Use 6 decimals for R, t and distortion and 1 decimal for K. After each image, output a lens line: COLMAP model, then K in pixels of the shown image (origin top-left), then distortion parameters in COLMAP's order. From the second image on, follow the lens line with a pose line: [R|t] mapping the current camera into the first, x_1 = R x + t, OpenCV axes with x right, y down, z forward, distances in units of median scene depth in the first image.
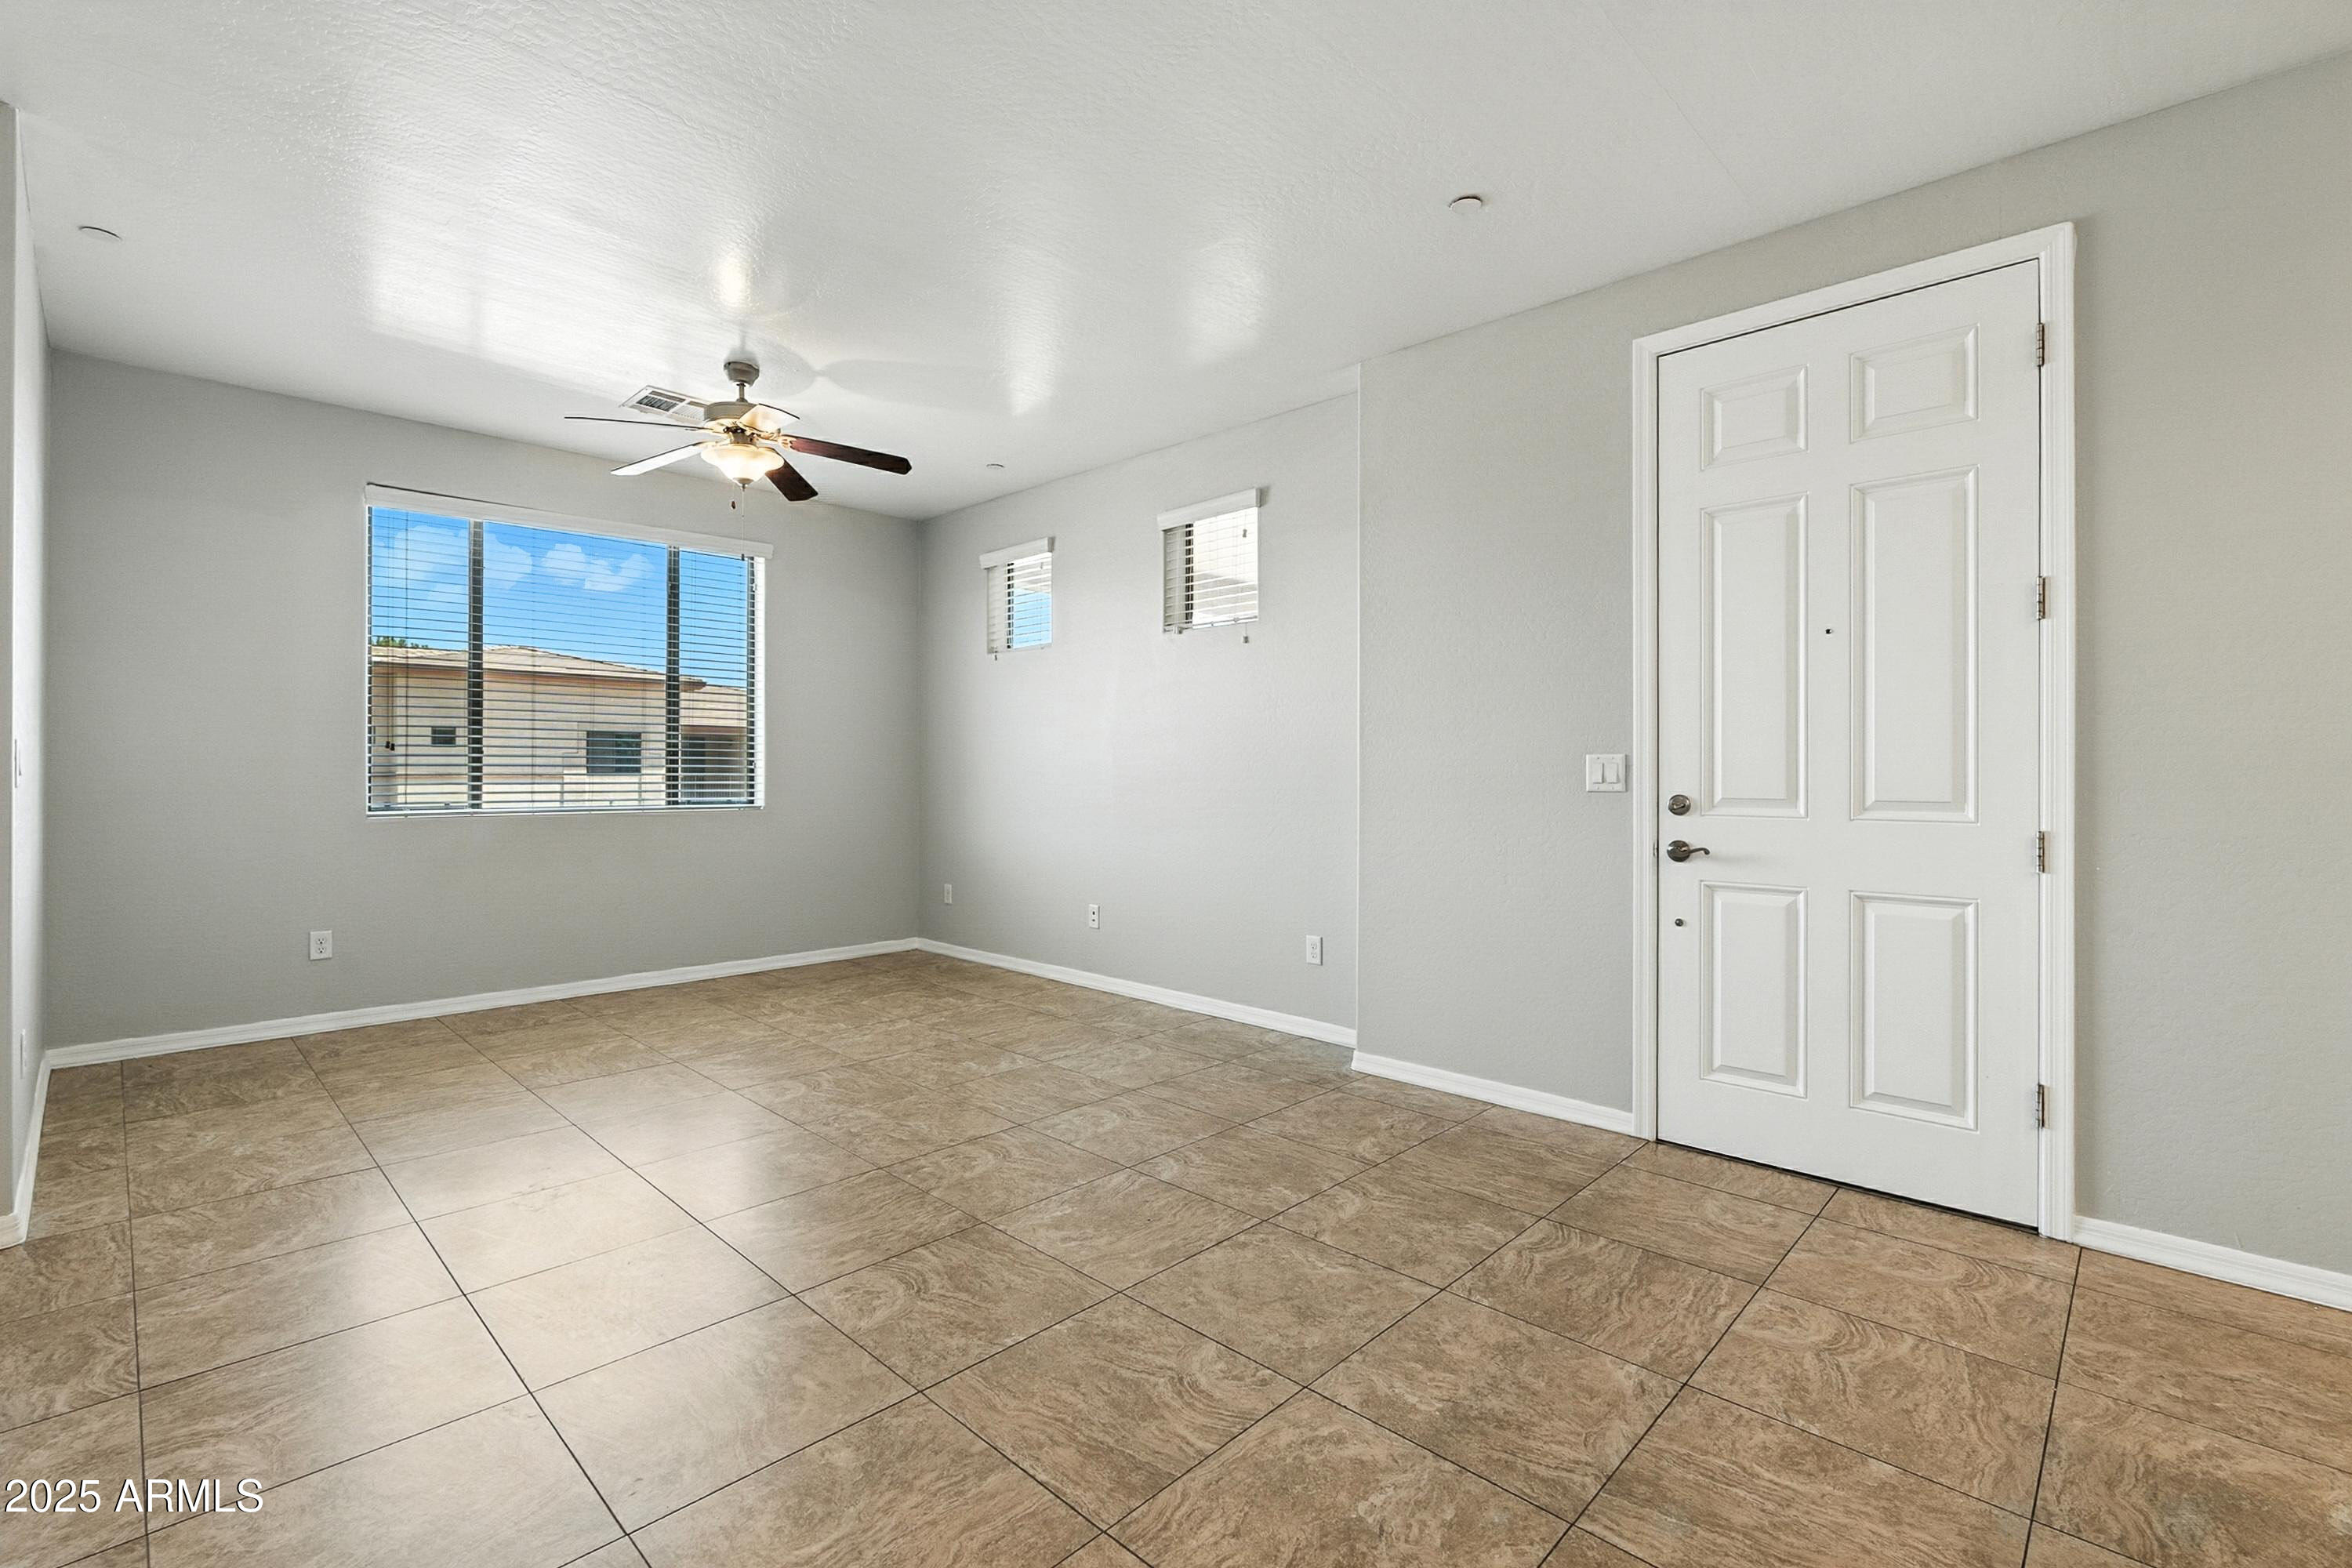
lens RADIAL K [[1042.7, 0, 1168.4], [0, 1042.7, 764.9], [0, 0, 1]] dist [-0.004515, 0.000033]
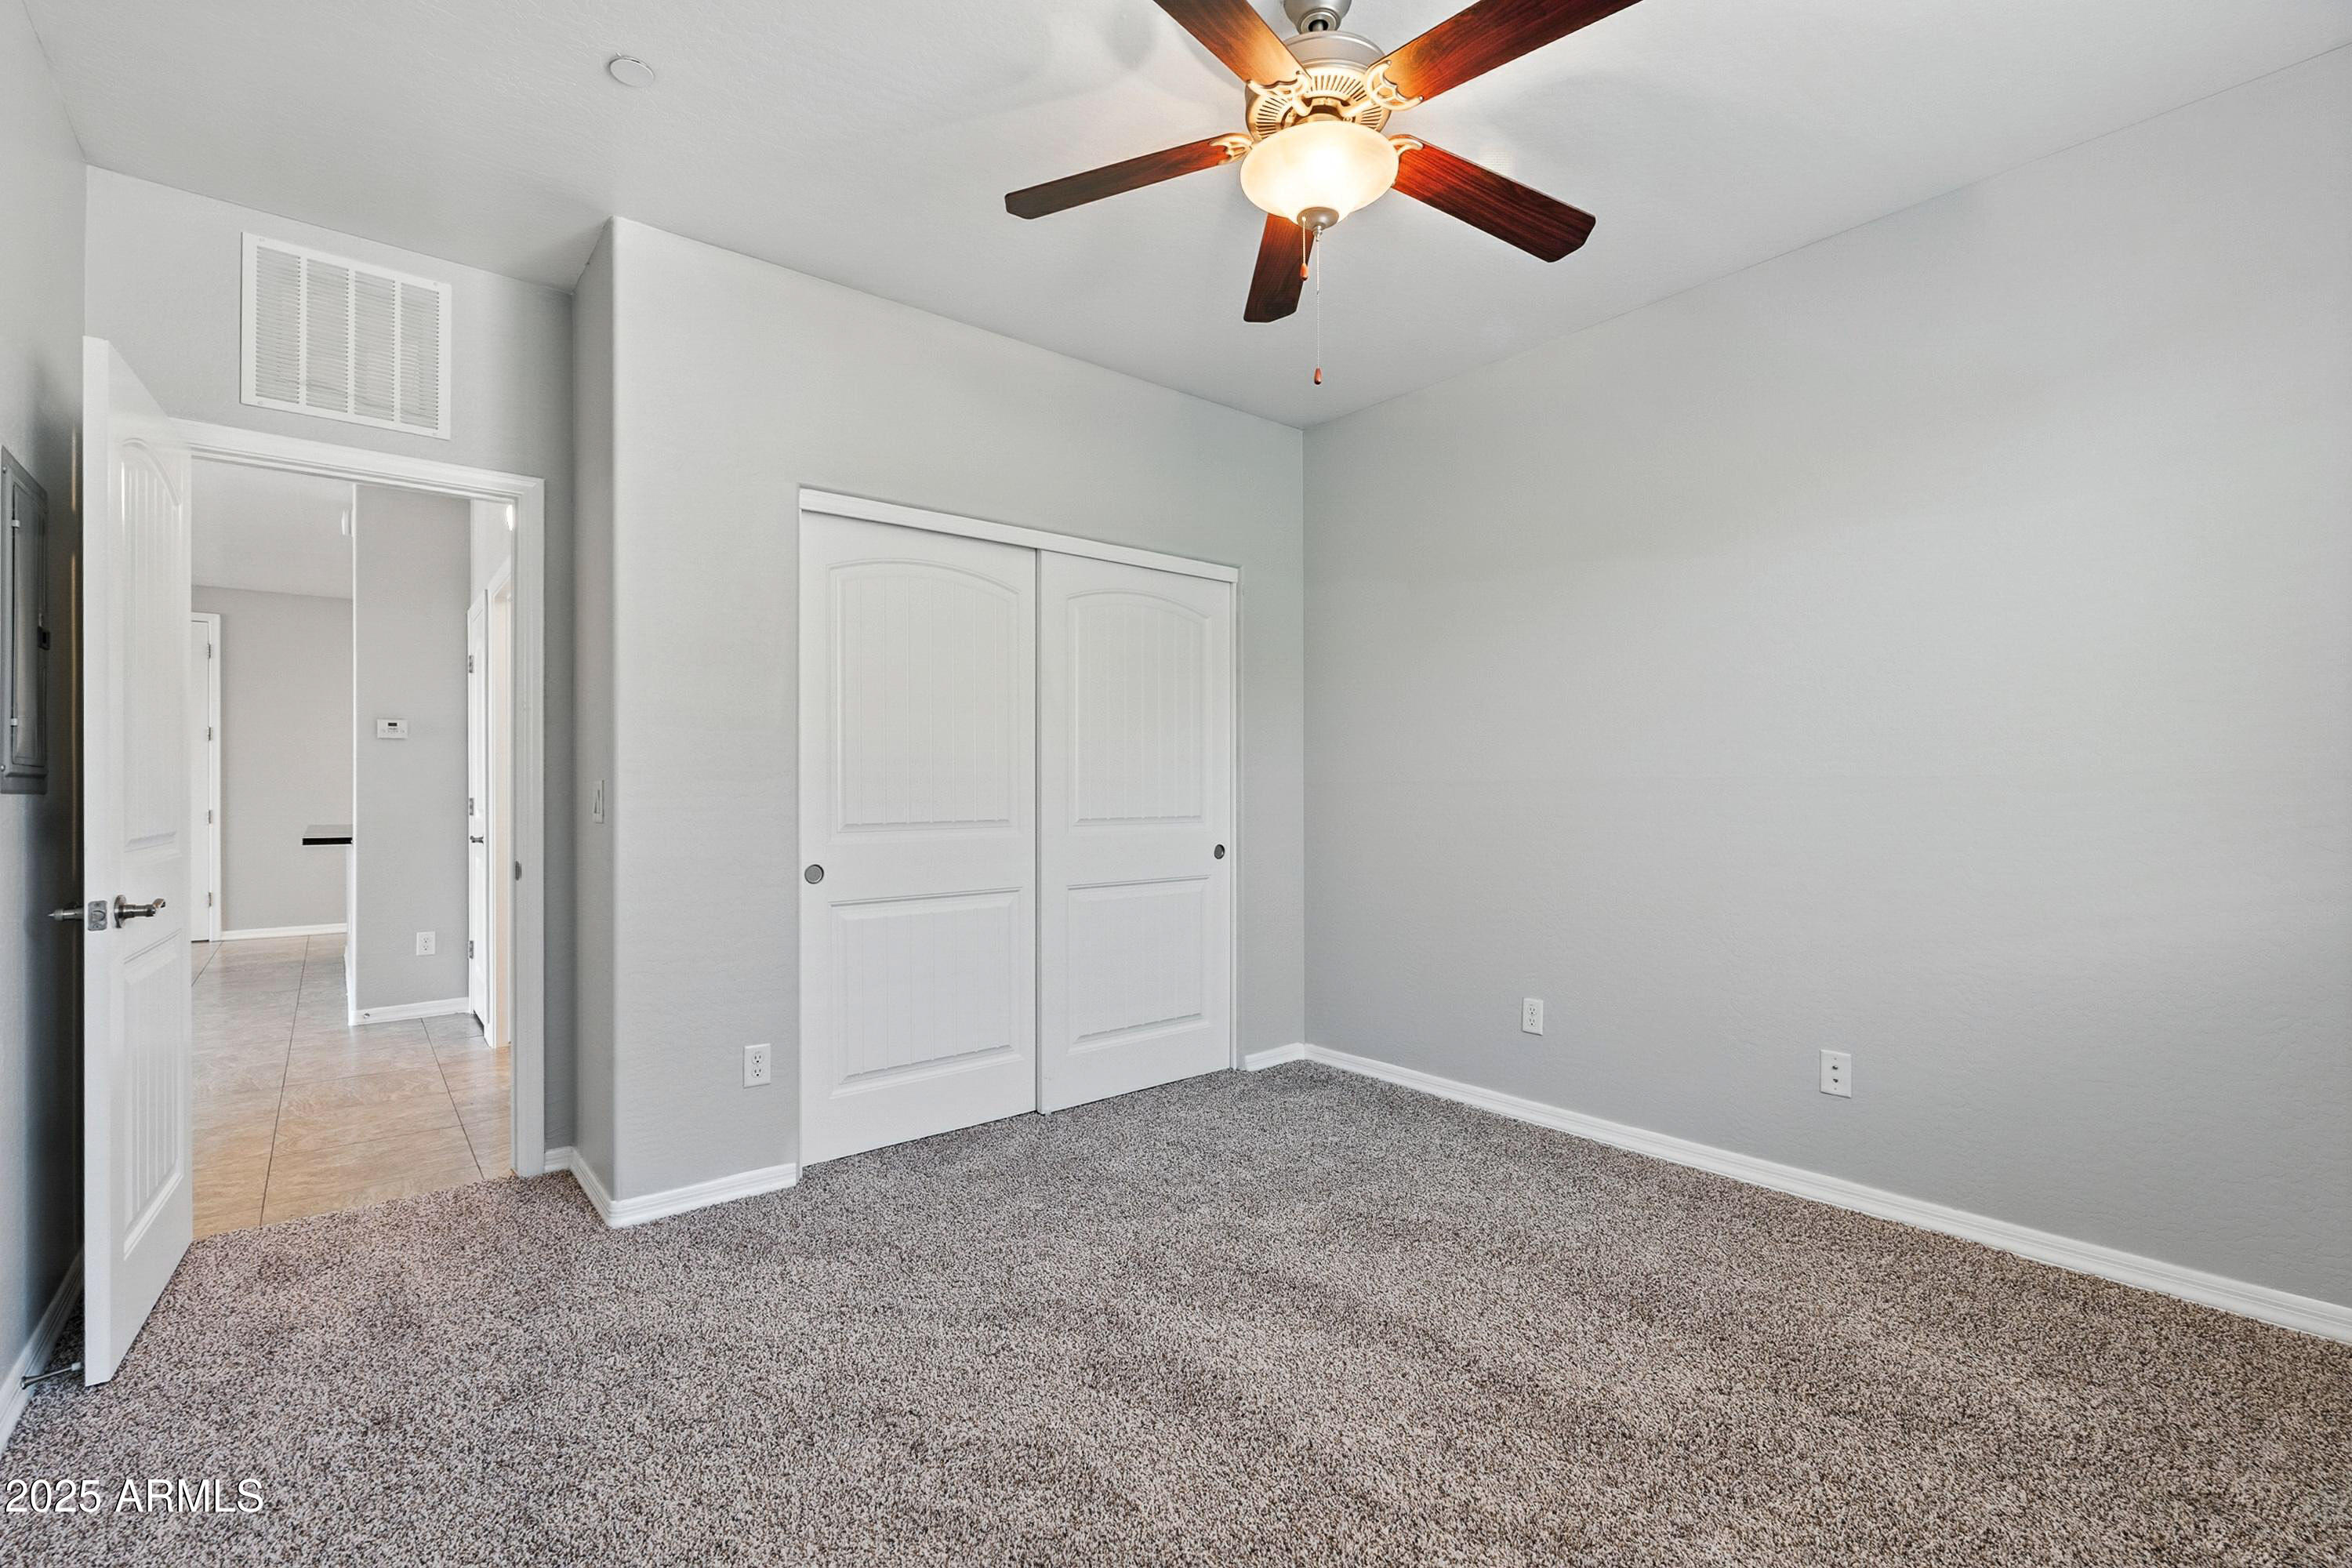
lens RADIAL K [[1080.1, 0, 1176.6], [0, 1080.1, 785.0], [0, 0, 1]] dist [-0.002994, 0.001067]
pose [[0.086141, -0.004552, 0.996273, -1.677509], [-0.002179, 0.999986, 0.004758, -0.026484], [-0.996281, -0.002581, 0.086129, -1.703496]]
